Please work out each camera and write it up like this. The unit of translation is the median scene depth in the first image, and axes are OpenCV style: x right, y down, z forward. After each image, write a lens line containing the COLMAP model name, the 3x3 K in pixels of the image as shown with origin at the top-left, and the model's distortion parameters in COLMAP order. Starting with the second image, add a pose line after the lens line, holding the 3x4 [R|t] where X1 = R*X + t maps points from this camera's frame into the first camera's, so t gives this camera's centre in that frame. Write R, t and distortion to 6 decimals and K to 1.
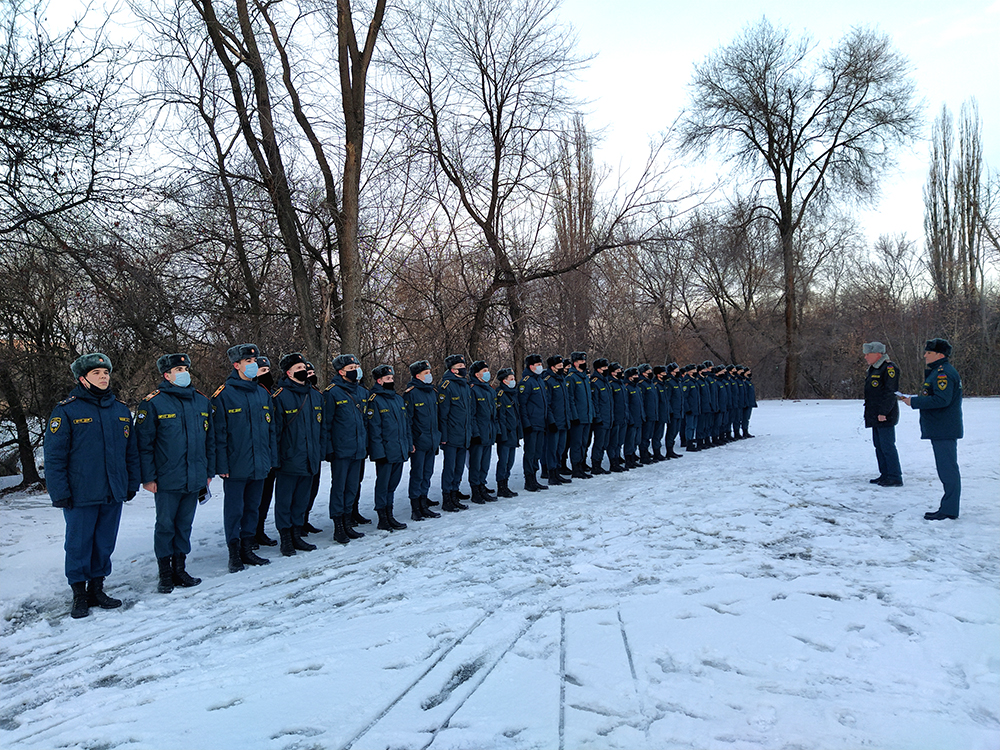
lens RADIAL K [[734.0, 0, 500.0], [0, 734.0, 375.0], [0, 0, 1]] dist [0.099617, -0.133424]
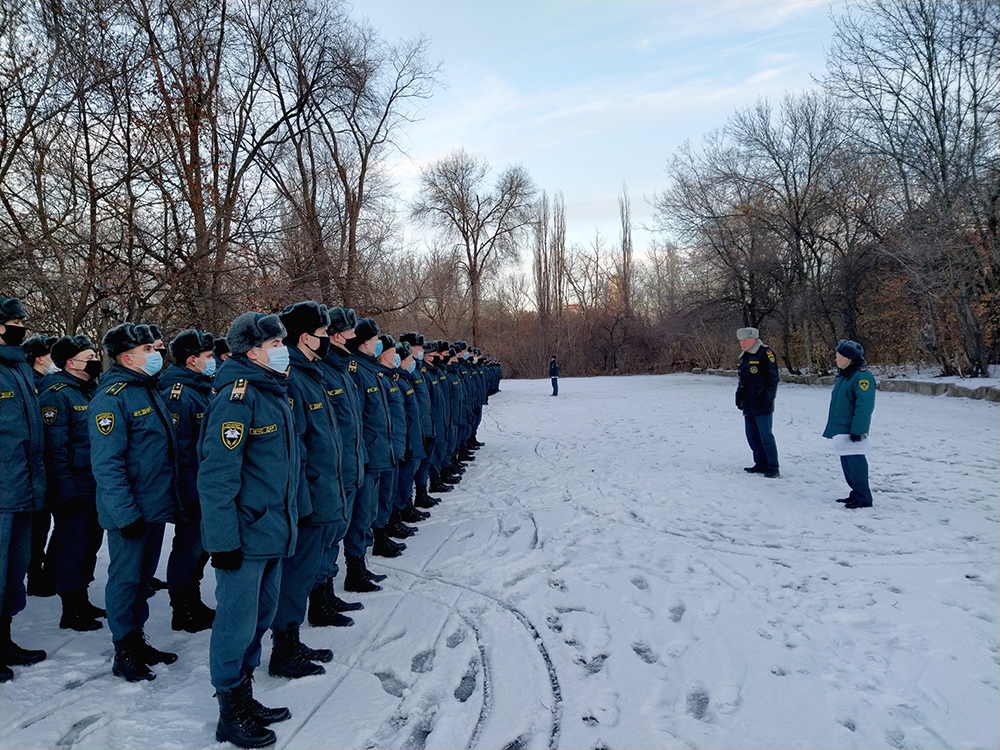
lens RADIAL K [[734.0, 0, 500.0], [0, 734.0, 375.0], [0, 0, 1]] dist [0.099617, -0.133424]
pose [[0.873434, -0.005724, 0.486908, -0.332032], [0.000003, 0.999931, 0.011748, 0.001768], [-0.486942, -0.010260, 0.873374, -0.419191]]
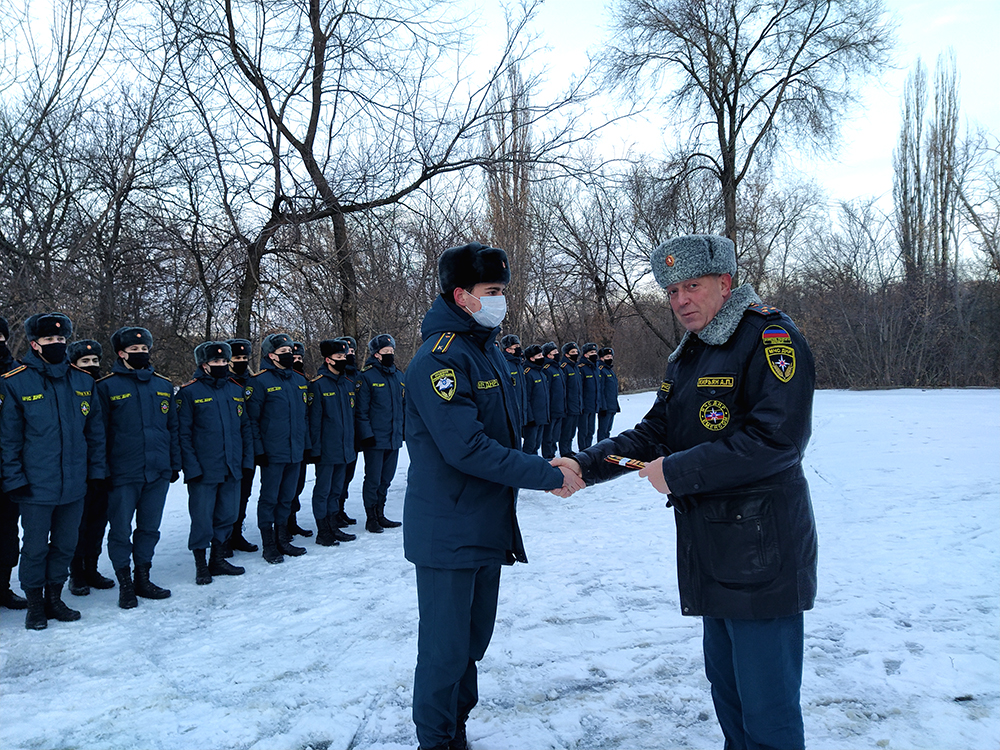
lens RADIAL K [[734.0, 0, 500.0], [0, 734.0, 375.0], [0, 0, 1]] dist [0.099617, -0.133424]
pose [[0.999310, 0.010401, 0.035665, 0.096411], [-0.011393, 0.999551, 0.027724, -0.001734], [-0.035361, -0.028111, 0.998979, 0.165483]]
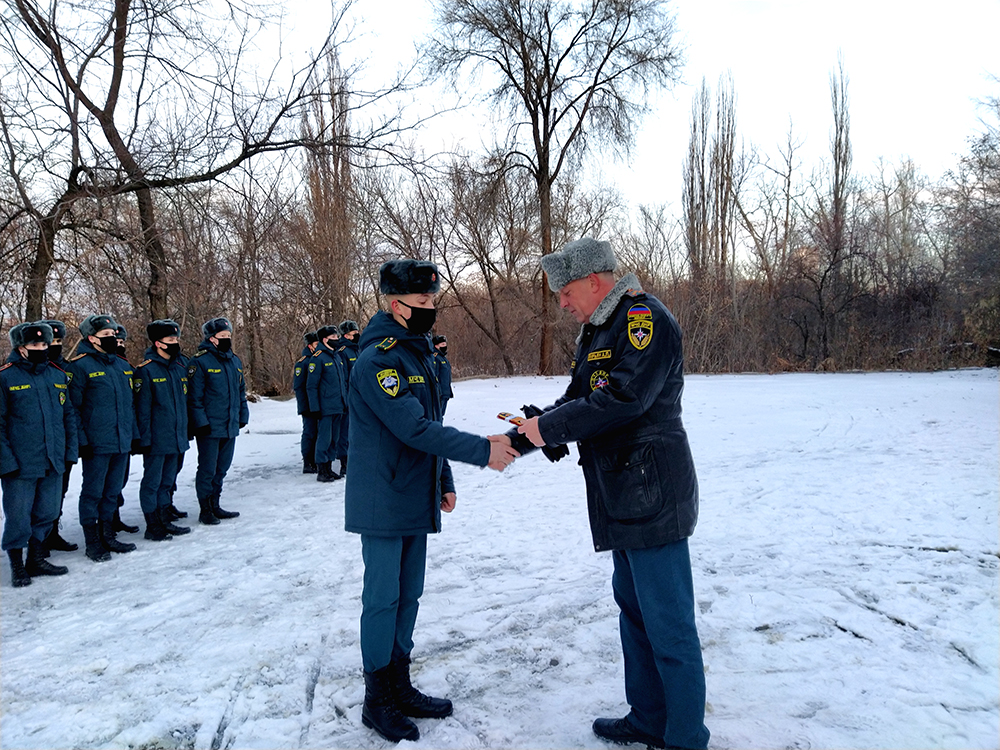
lens RADIAL K [[734.0, 0, 500.0], [0, 734.0, 375.0], [0, 0, 1]] dist [0.099617, -0.133424]
pose [[0.960641, 0.000988, 0.277791, 0.088923], [-0.011693, 0.999251, 0.036883, 0.000061], [-0.277546, -0.038679, 0.959933, 0.161090]]
